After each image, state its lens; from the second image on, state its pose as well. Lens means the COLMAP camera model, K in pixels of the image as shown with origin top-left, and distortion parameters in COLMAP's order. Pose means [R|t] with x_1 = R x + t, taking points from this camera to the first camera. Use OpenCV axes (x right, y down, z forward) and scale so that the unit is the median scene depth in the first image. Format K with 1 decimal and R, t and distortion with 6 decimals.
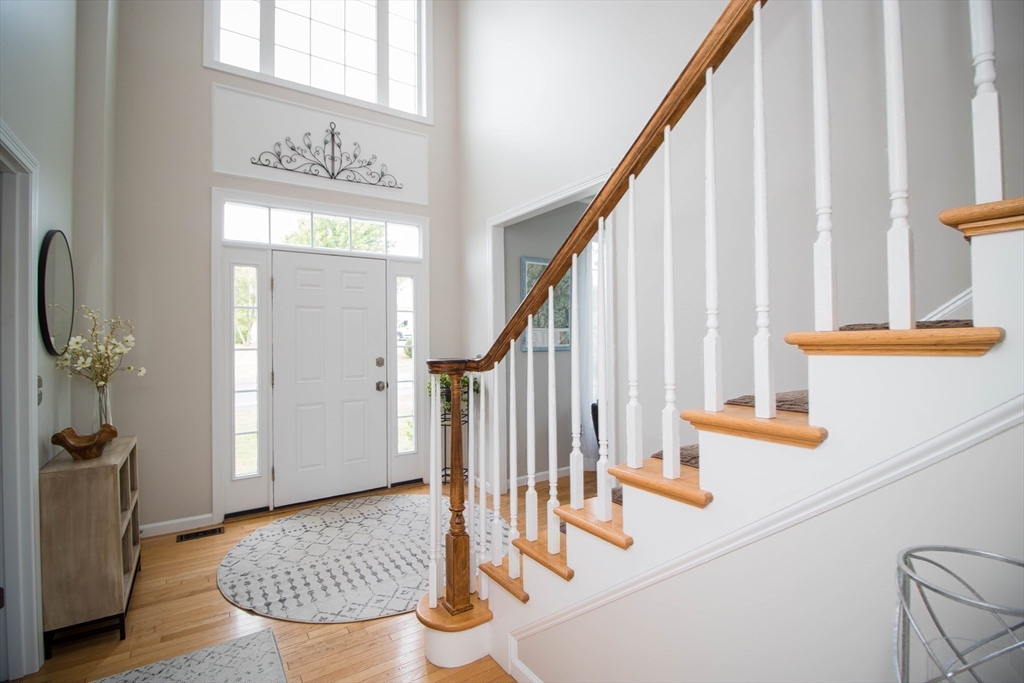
lens RADIAL K [[481.9, 0, 515.0], [0, 481.9, 340.5], [0, 0, 1]] dist [-0.017231, -0.003459]
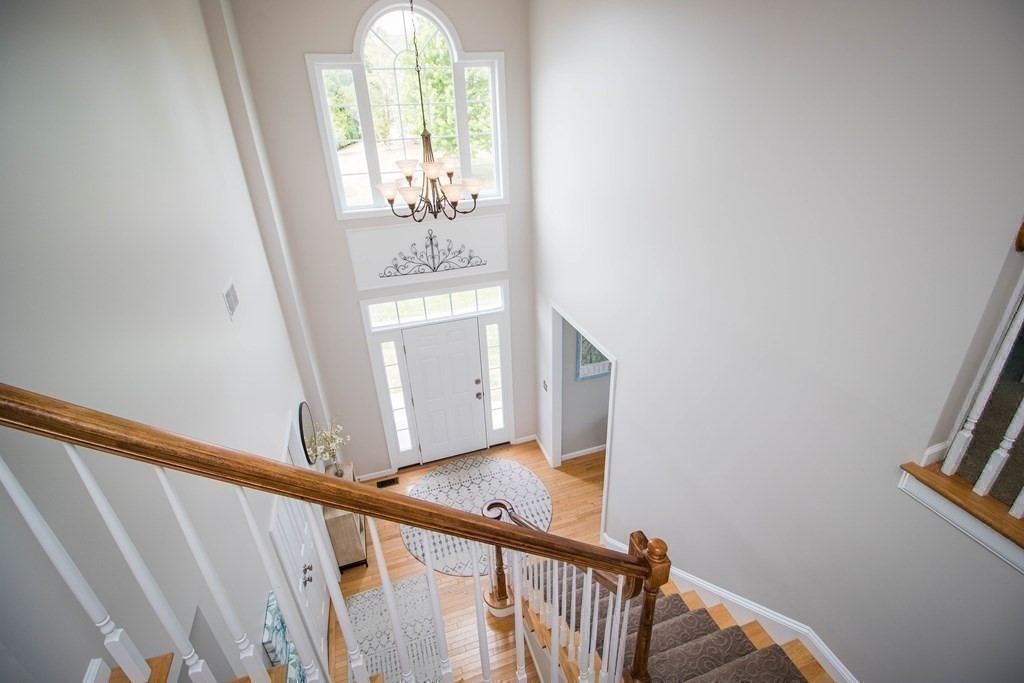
lens RADIAL K [[481.9, 0, 516.5], [0, 481.9, 336.5], [0, 0, 1]] dist [-0.017231, -0.003459]
pose [[0.963309, 0.096893, -0.250294, 0.205985], [0.027790, 0.891542, 0.452084, -0.803260], [0.266951, -0.442452, 0.856138, -0.188648]]
